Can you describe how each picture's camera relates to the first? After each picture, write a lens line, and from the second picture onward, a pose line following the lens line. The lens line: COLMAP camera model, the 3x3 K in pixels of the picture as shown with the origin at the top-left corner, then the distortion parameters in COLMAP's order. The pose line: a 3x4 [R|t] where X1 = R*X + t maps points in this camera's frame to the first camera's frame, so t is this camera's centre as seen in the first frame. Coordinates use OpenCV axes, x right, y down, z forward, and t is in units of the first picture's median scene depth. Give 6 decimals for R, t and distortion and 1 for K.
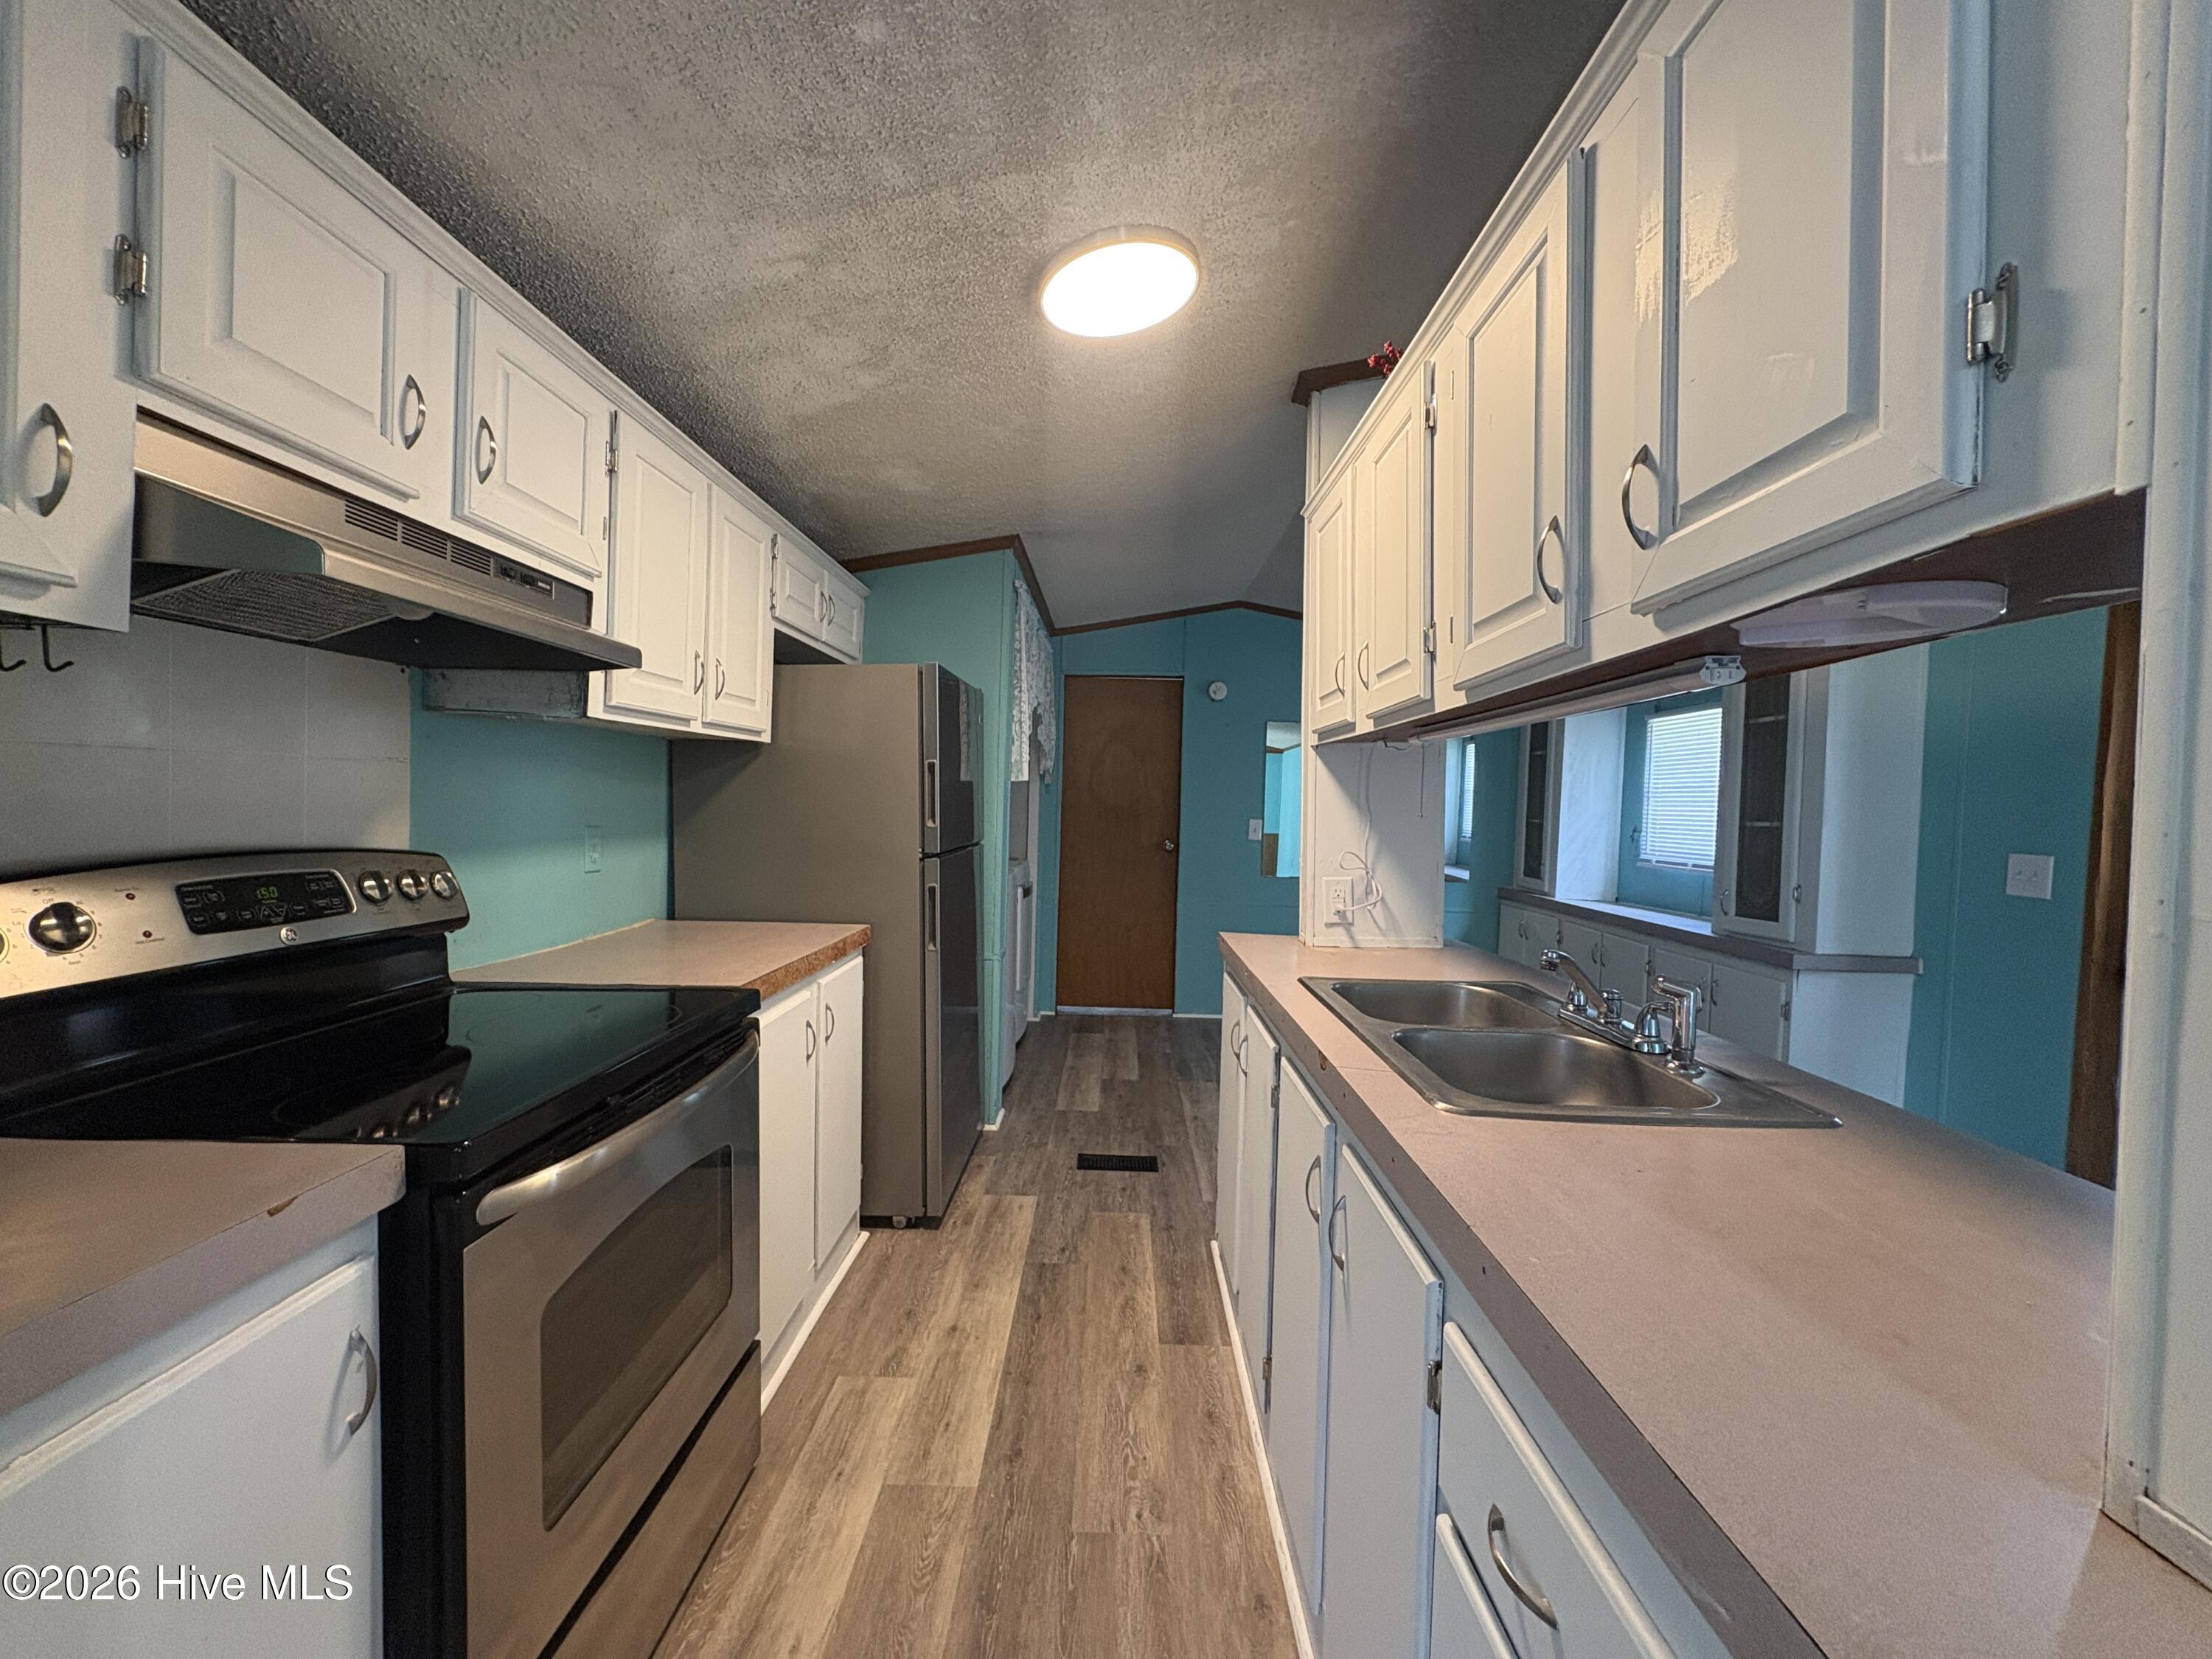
lens RADIAL K [[882.7, 0, 1103.1], [0, 882.7, 822.8], [0, 0, 1]] dist [0.000029, 0.000514]
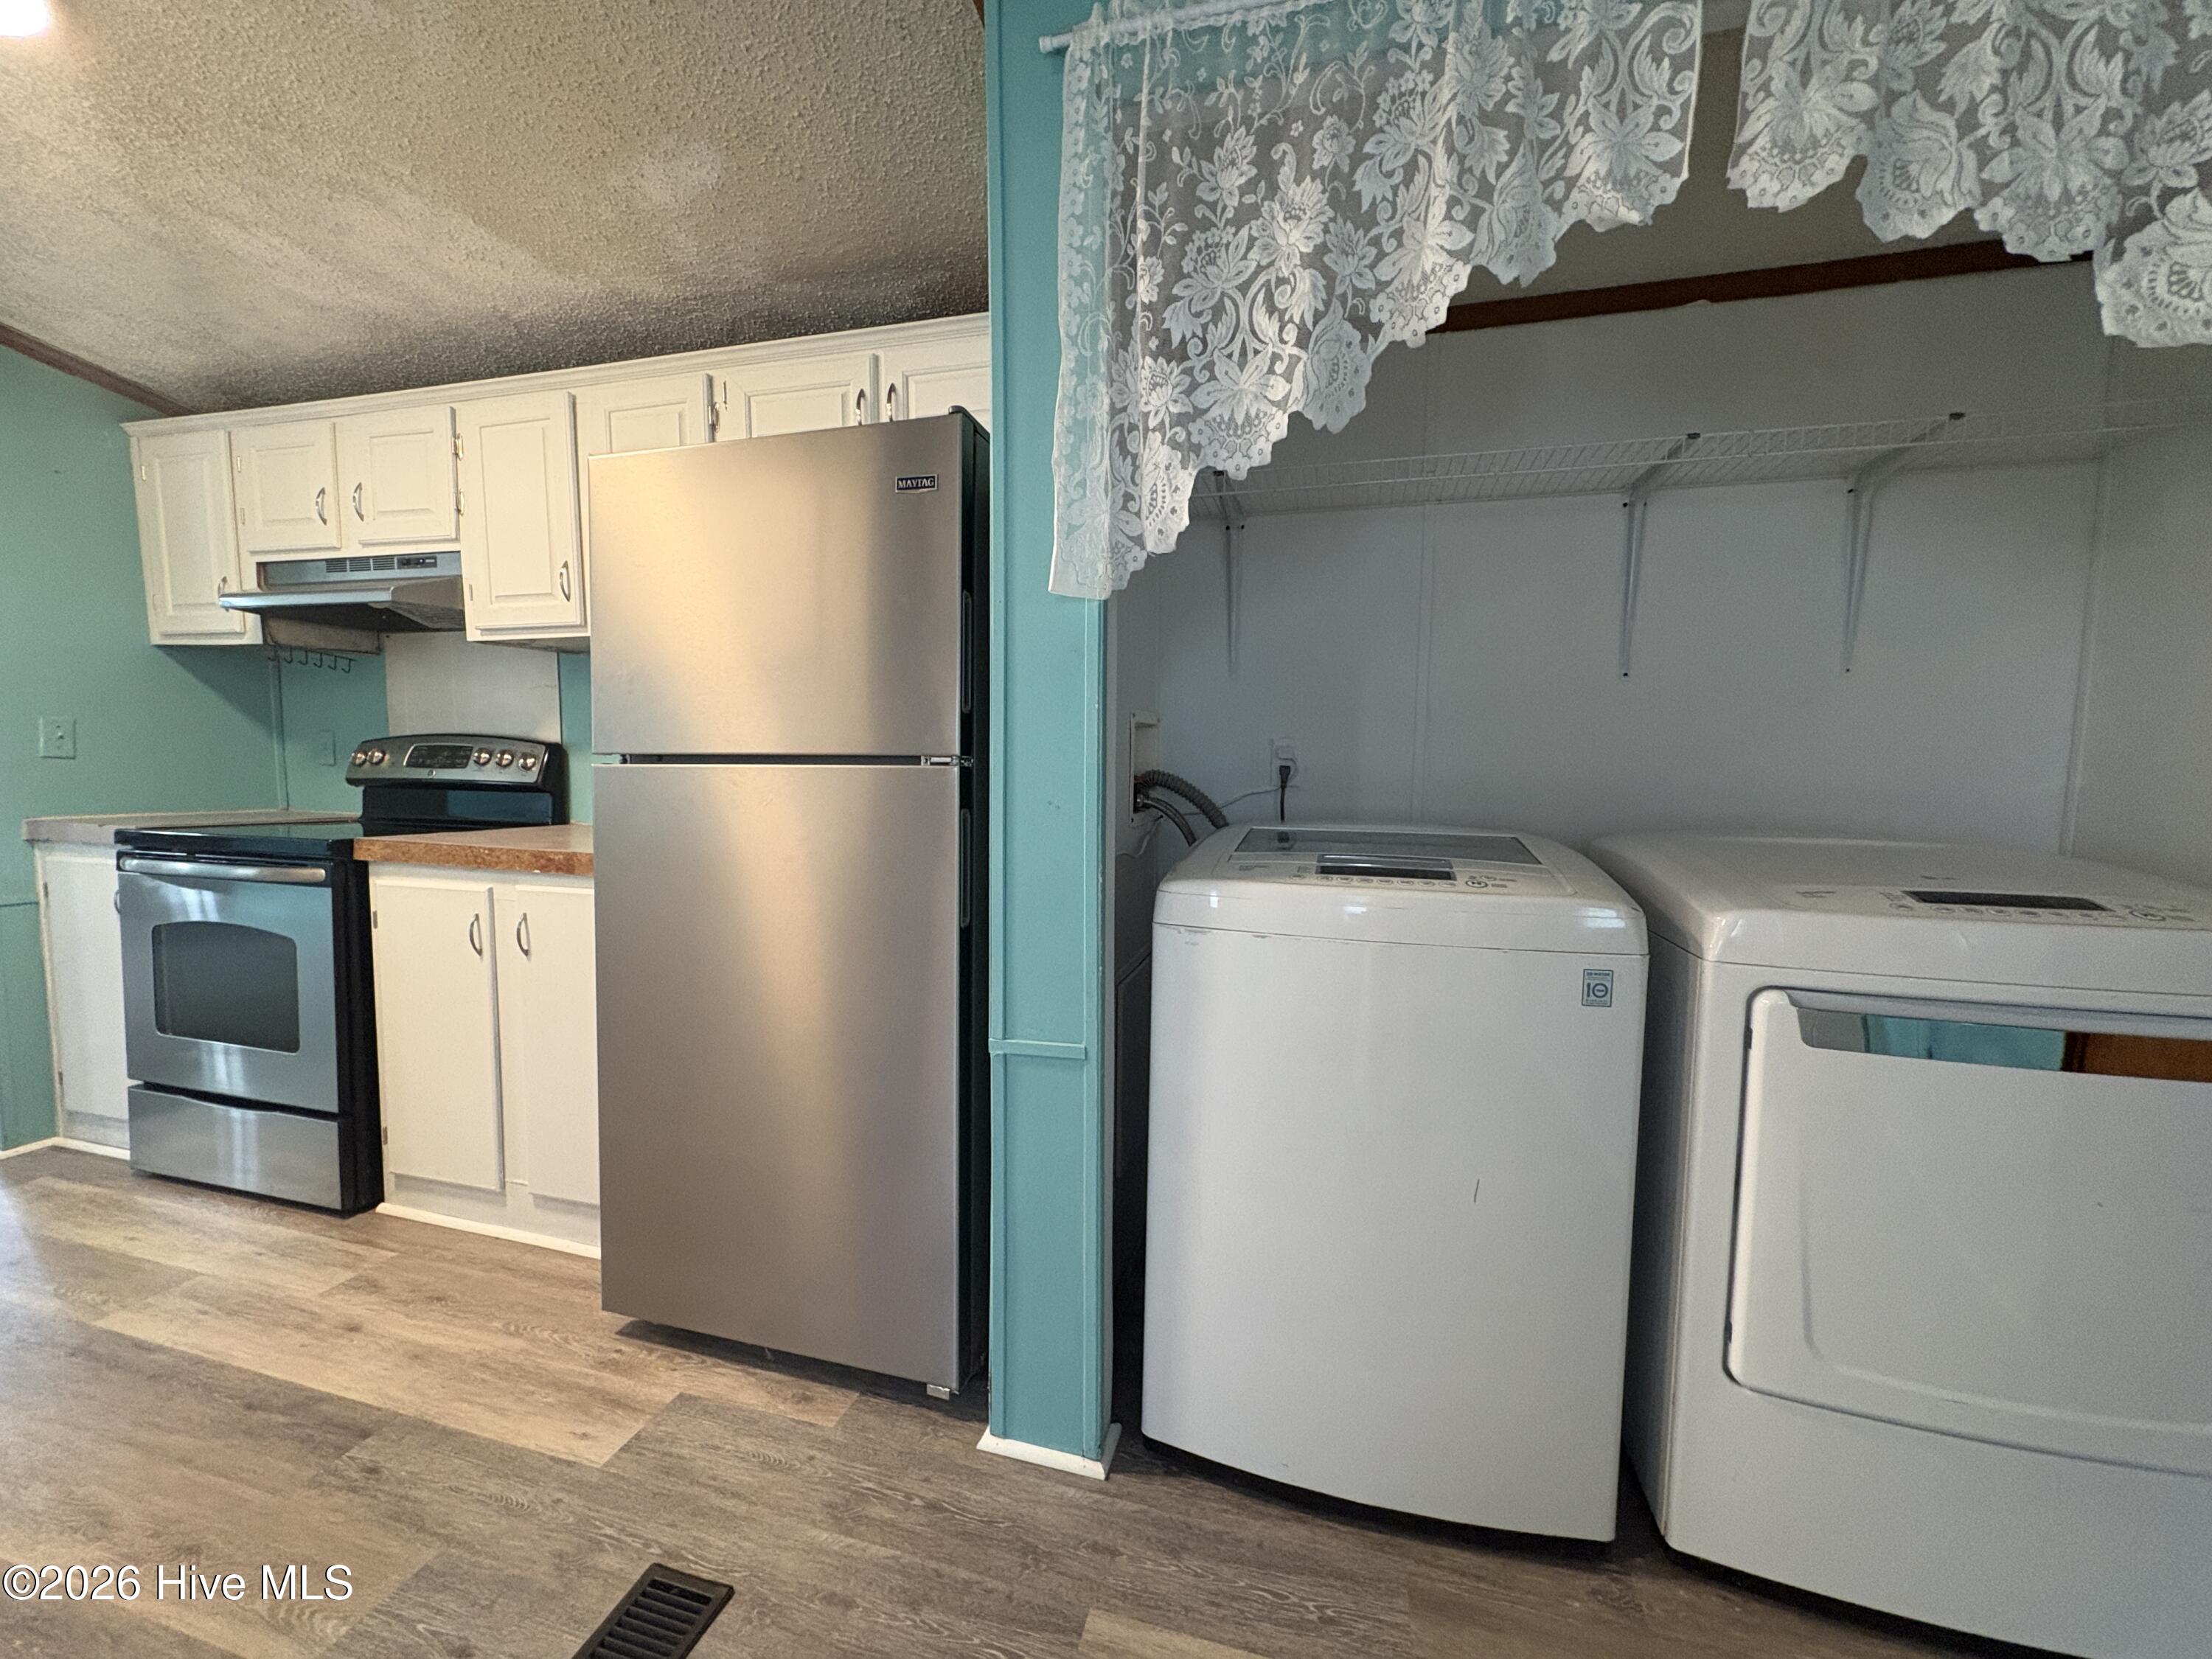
lens RADIAL K [[882.7, 0, 1103.1], [0, 882.7, 822.8], [0, 0, 1]] dist [0.000029, 0.000514]
pose [[-0.254732, 0.049704, -0.965733, 0.408419], [-0.035081, 0.997546, 0.060595, 0.036803], [0.966375, 0.049315, -0.252363, 1.819021]]
